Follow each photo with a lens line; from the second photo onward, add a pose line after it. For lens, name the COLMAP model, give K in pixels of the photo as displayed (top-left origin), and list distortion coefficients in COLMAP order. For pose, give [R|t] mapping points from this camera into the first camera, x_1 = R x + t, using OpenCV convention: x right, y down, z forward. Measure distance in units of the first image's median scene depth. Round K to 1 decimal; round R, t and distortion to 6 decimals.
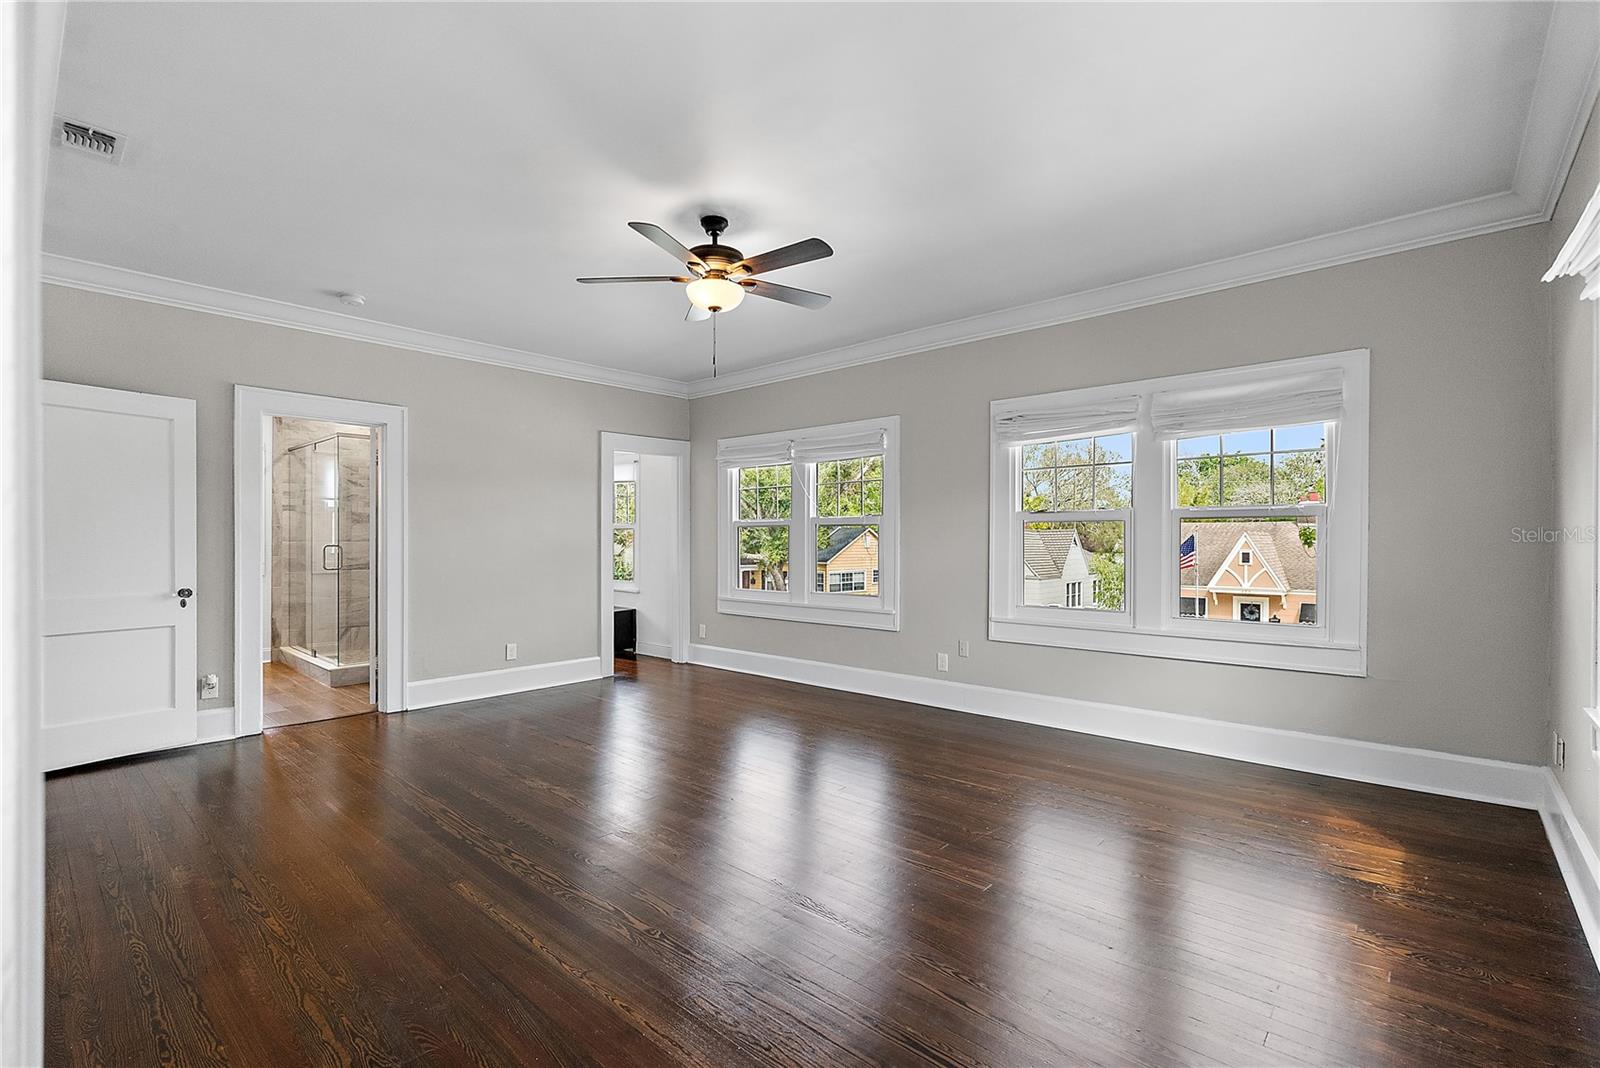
lens RADIAL K [[703.6, 0, 798.2], [0, 703.6, 536.5], [0, 0, 1]] dist [-0.010387, -0.000229]
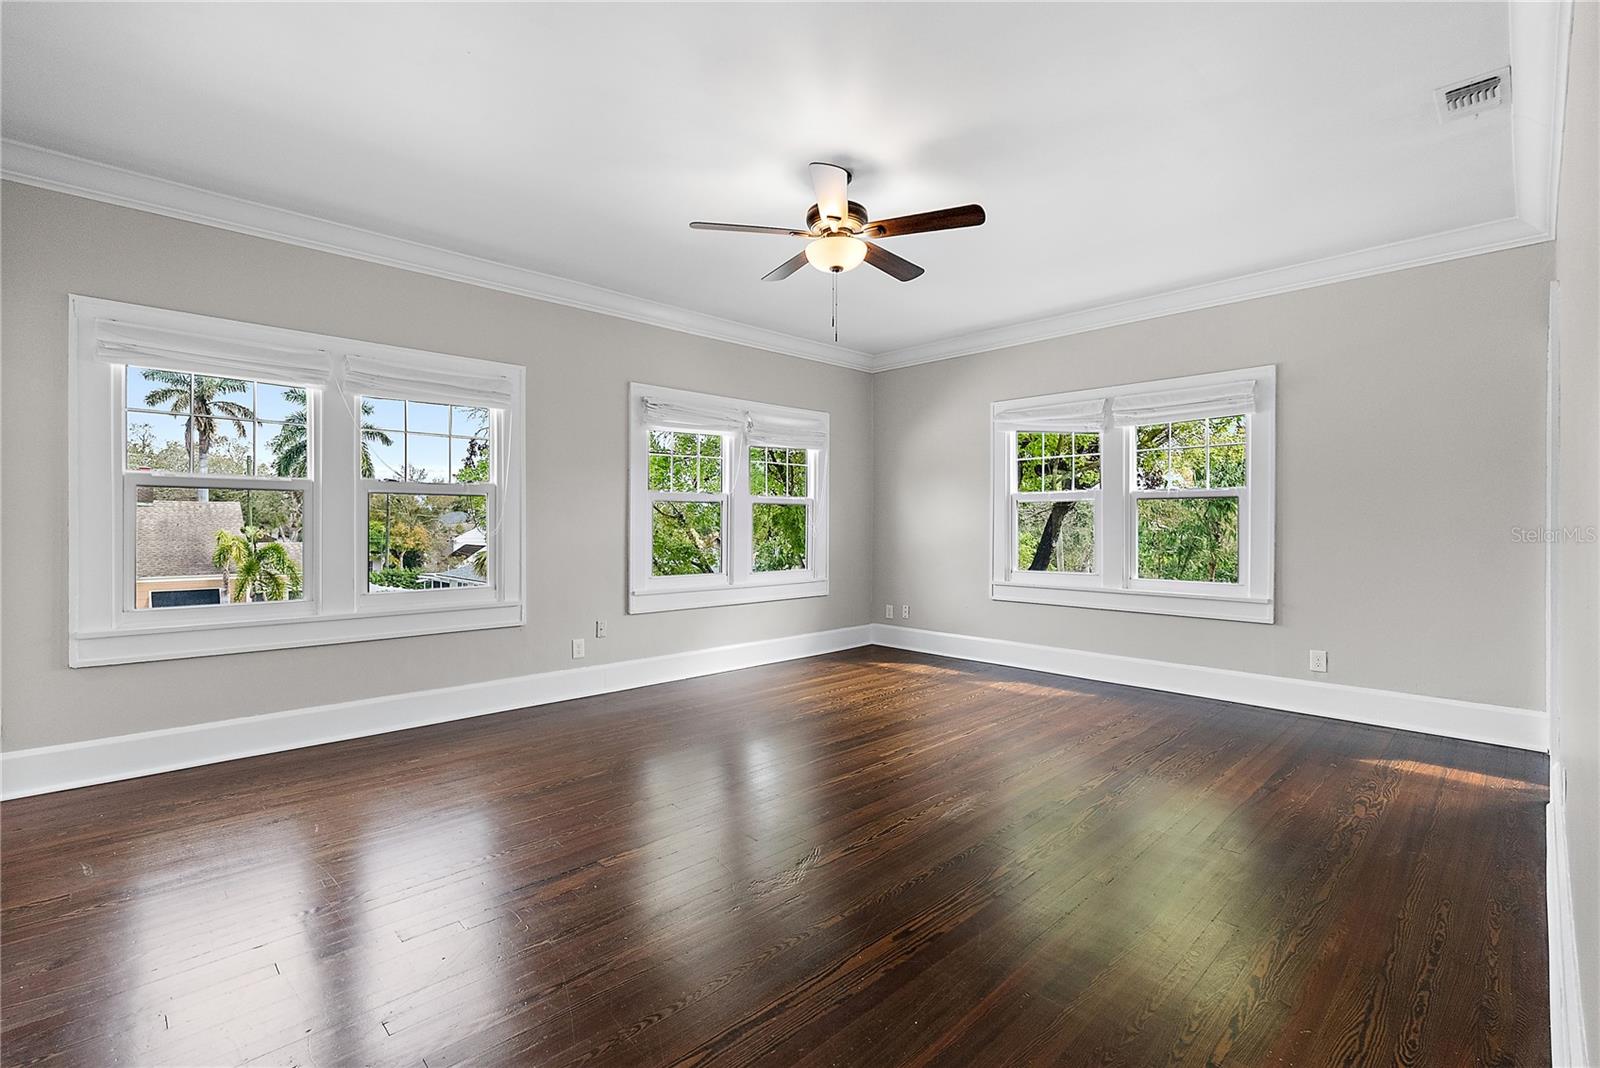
lens RADIAL K [[712.0, 0, 802.2], [0, 712.0, 521.3], [0, 0, 1]] dist [-0.003928, 0.000581]
pose [[0.079109, 0.004396, 0.996856, -0.843156], [-0.009852, 0.999945, -0.003628, 0.014670], [-0.996817, -0.009534, 0.079148, 0.760386]]
